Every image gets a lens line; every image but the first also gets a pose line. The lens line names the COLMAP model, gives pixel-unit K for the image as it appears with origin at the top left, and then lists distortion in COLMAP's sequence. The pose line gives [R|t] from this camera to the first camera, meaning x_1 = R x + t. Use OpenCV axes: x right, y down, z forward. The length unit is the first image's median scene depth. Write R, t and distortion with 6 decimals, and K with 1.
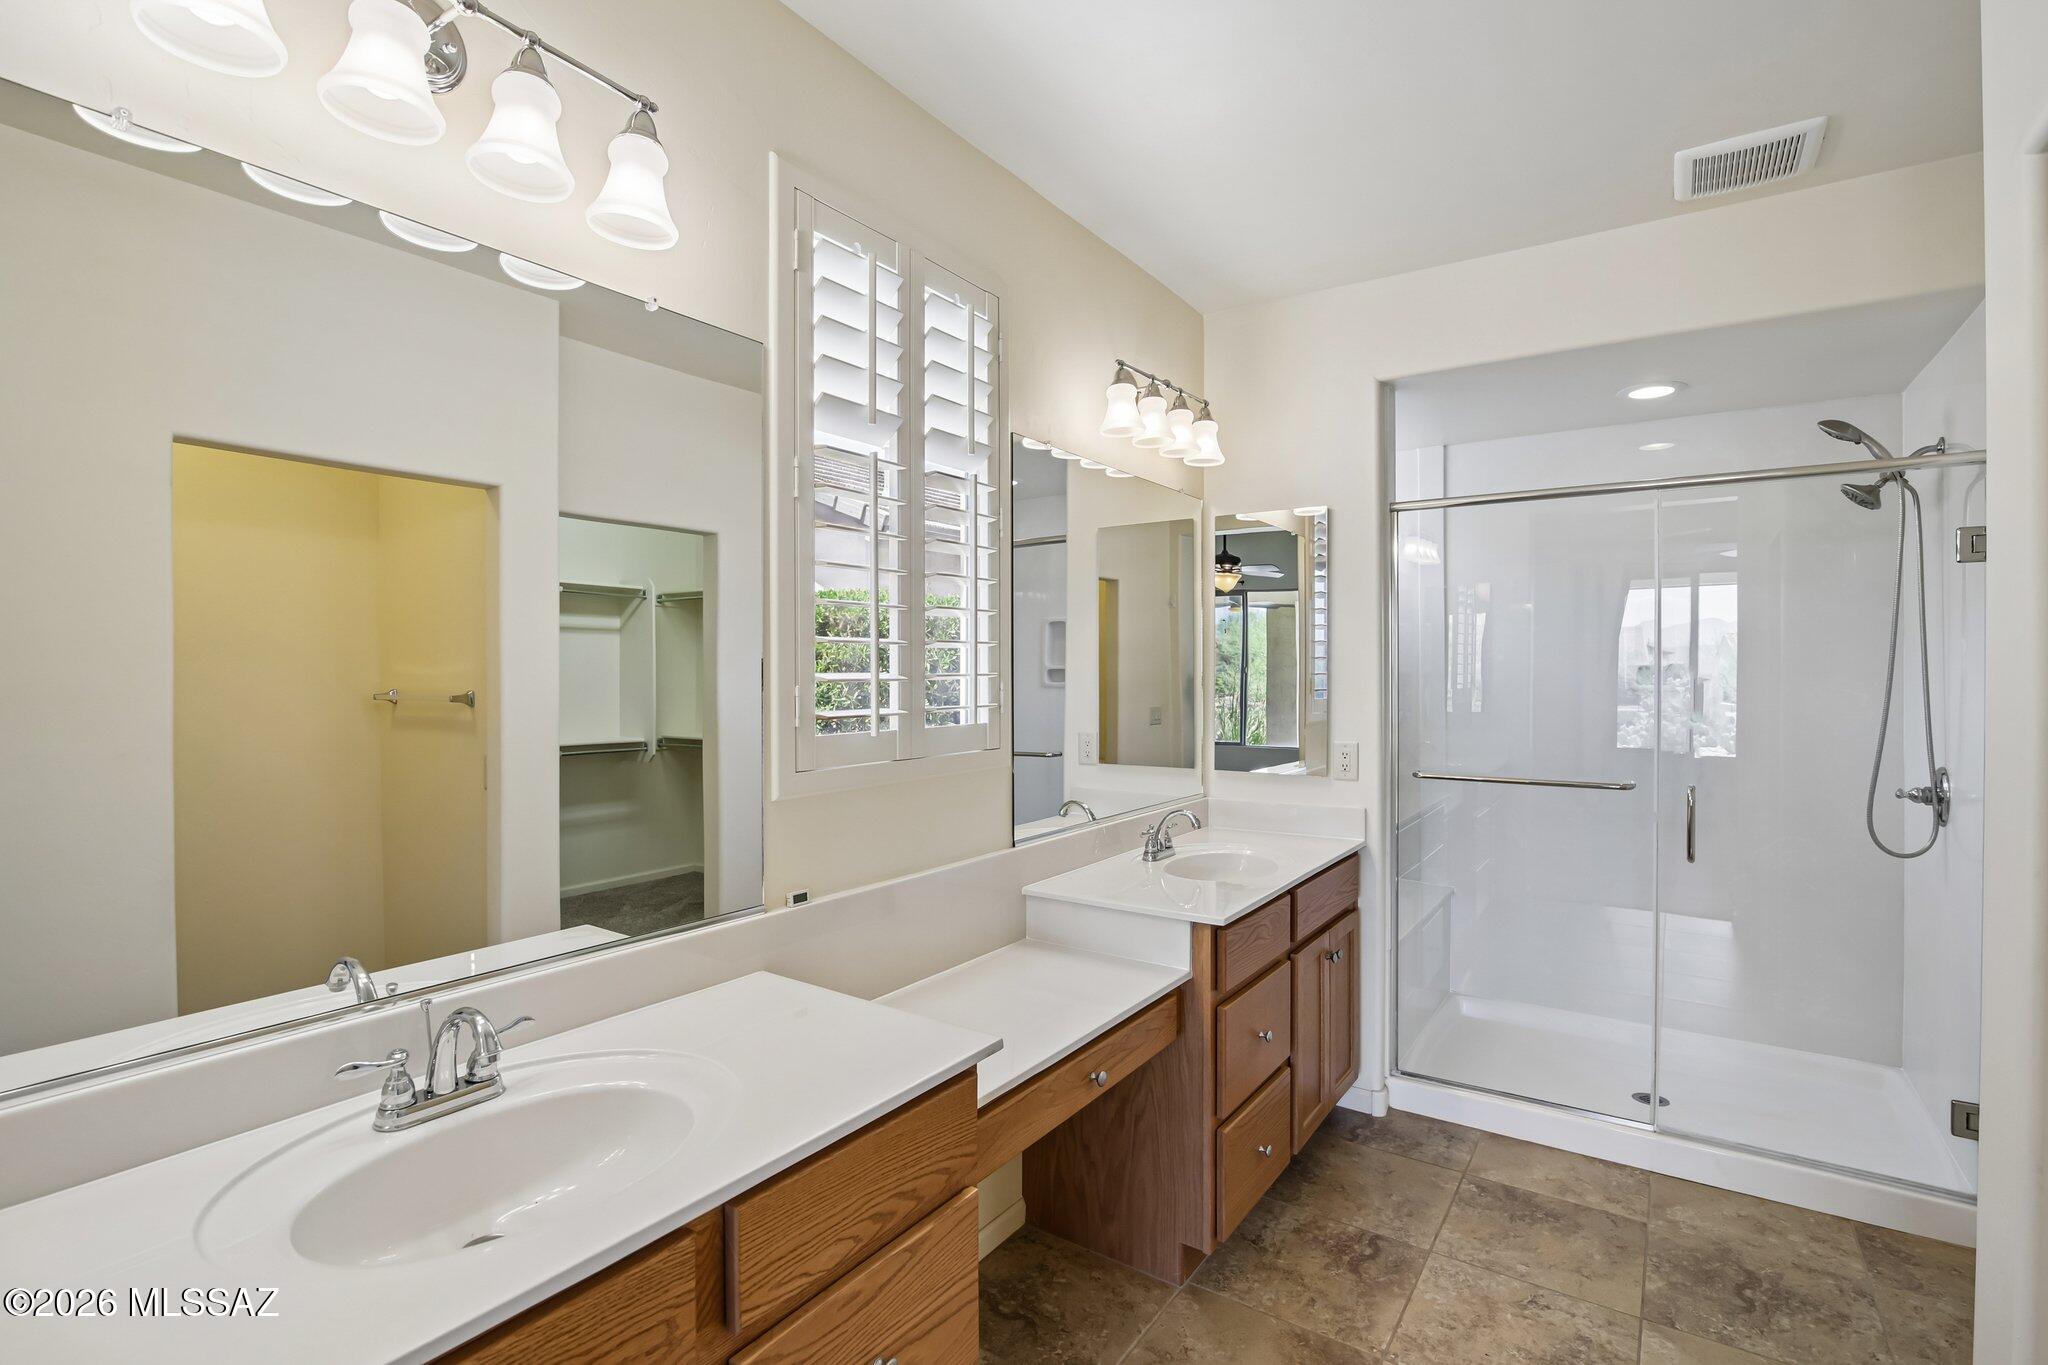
lens RADIAL K [[951.5, 0, 1024.3], [0, 951.5, 675.3], [0, 0, 1]] dist [-0.020989, 0.001920]
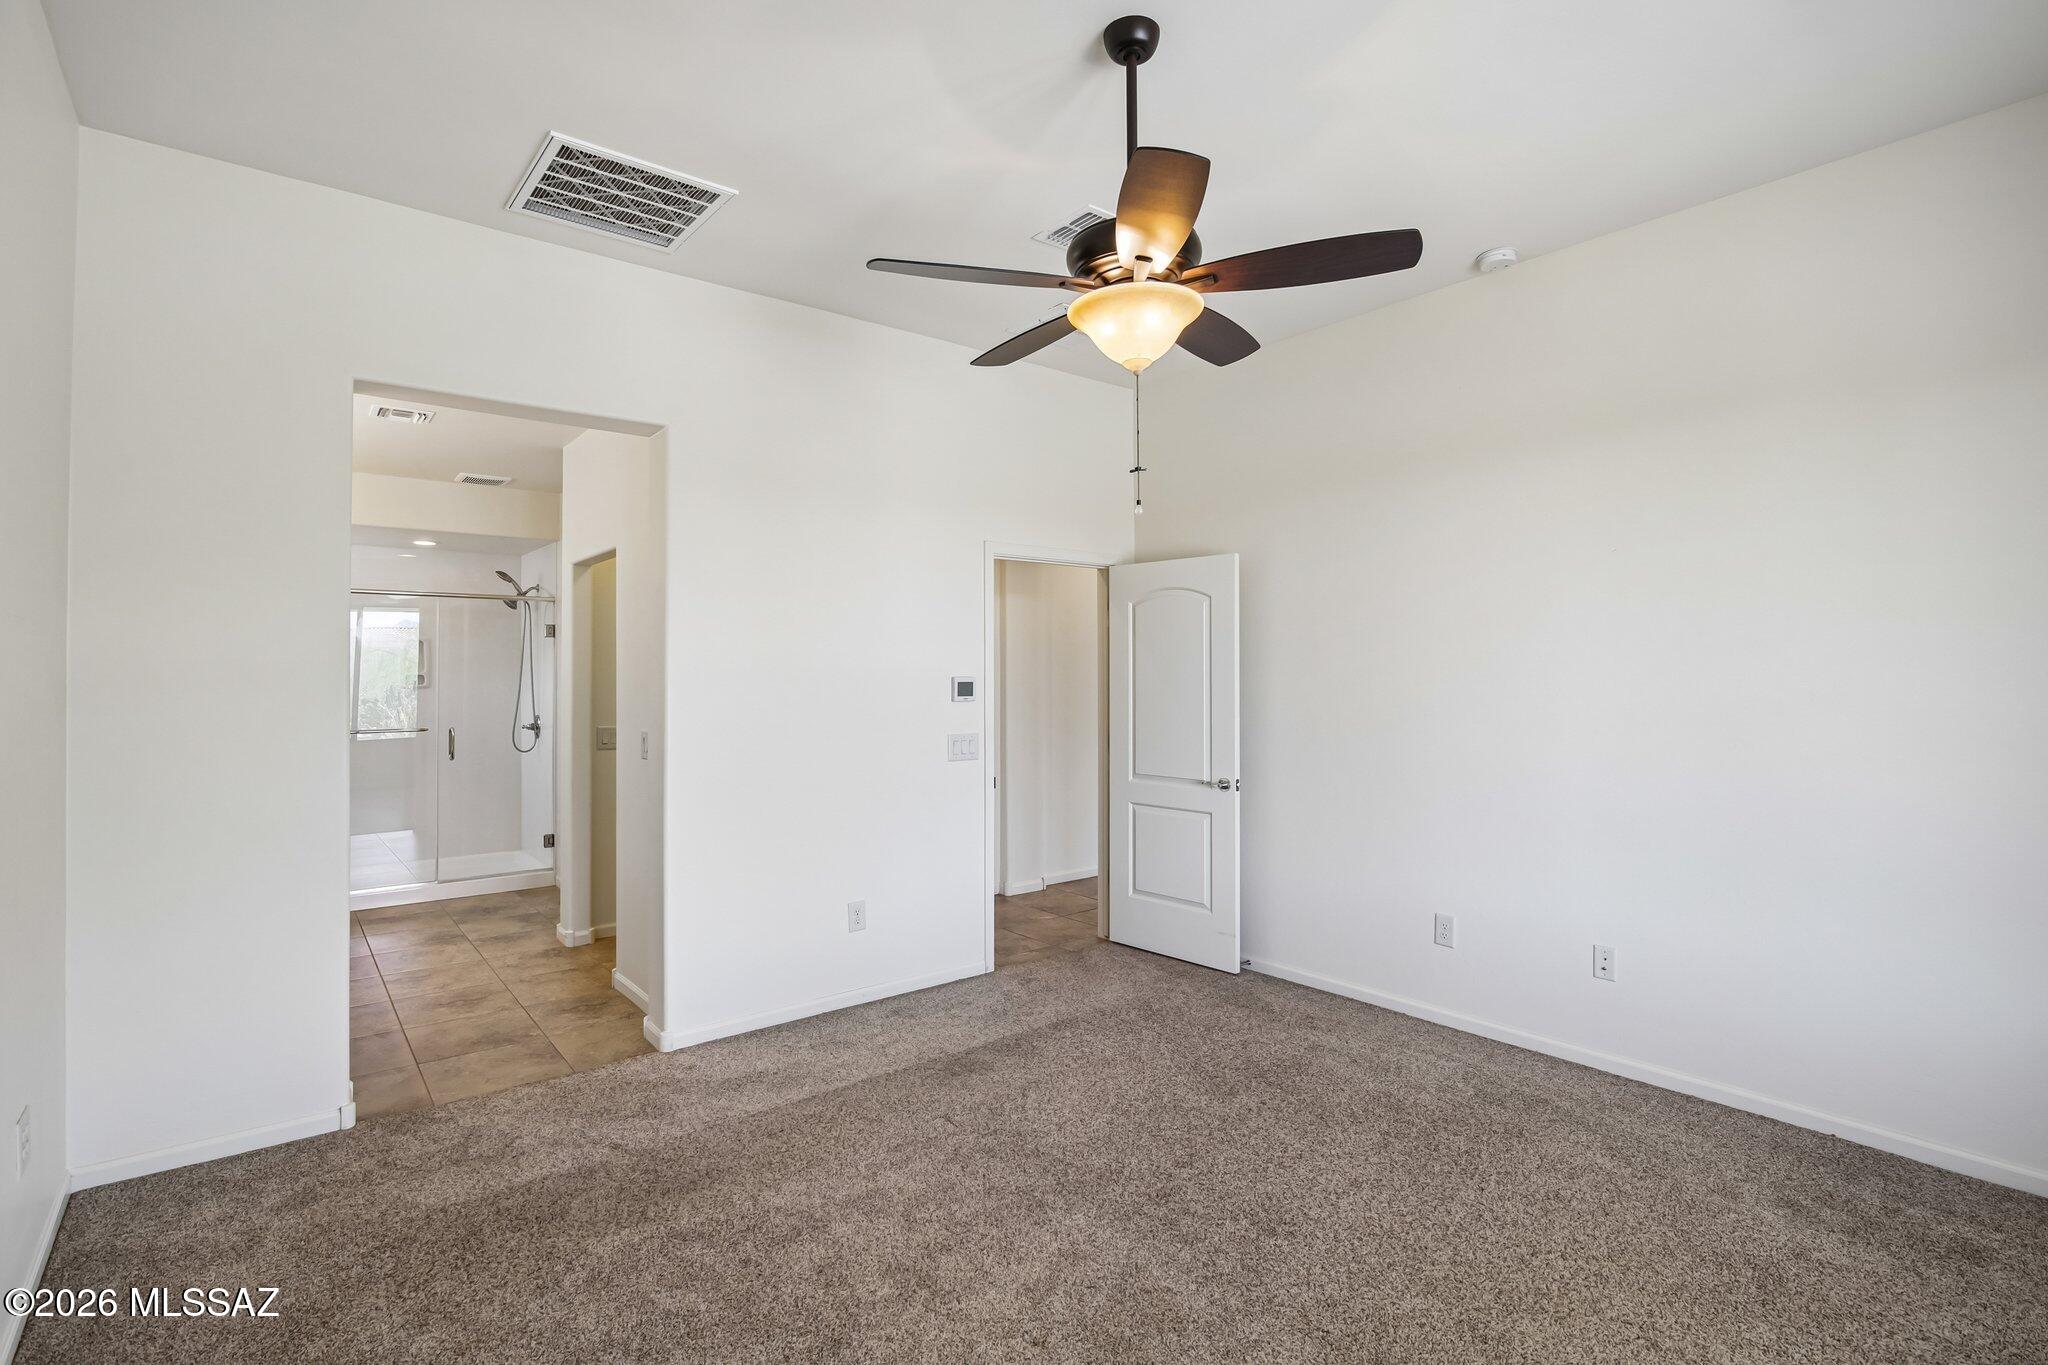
lens RADIAL K [[951.5, 0, 1028.1], [0, 951.5, 673.9], [0, 0, 1]] dist [-0.020989, 0.001920]
pose [[0.272916, -0.010359, 0.961982, -0.359172], [-0.005644, 0.999908, 0.012368, -0.016487], [-0.962021, -0.008805, 0.272832, -0.313165]]
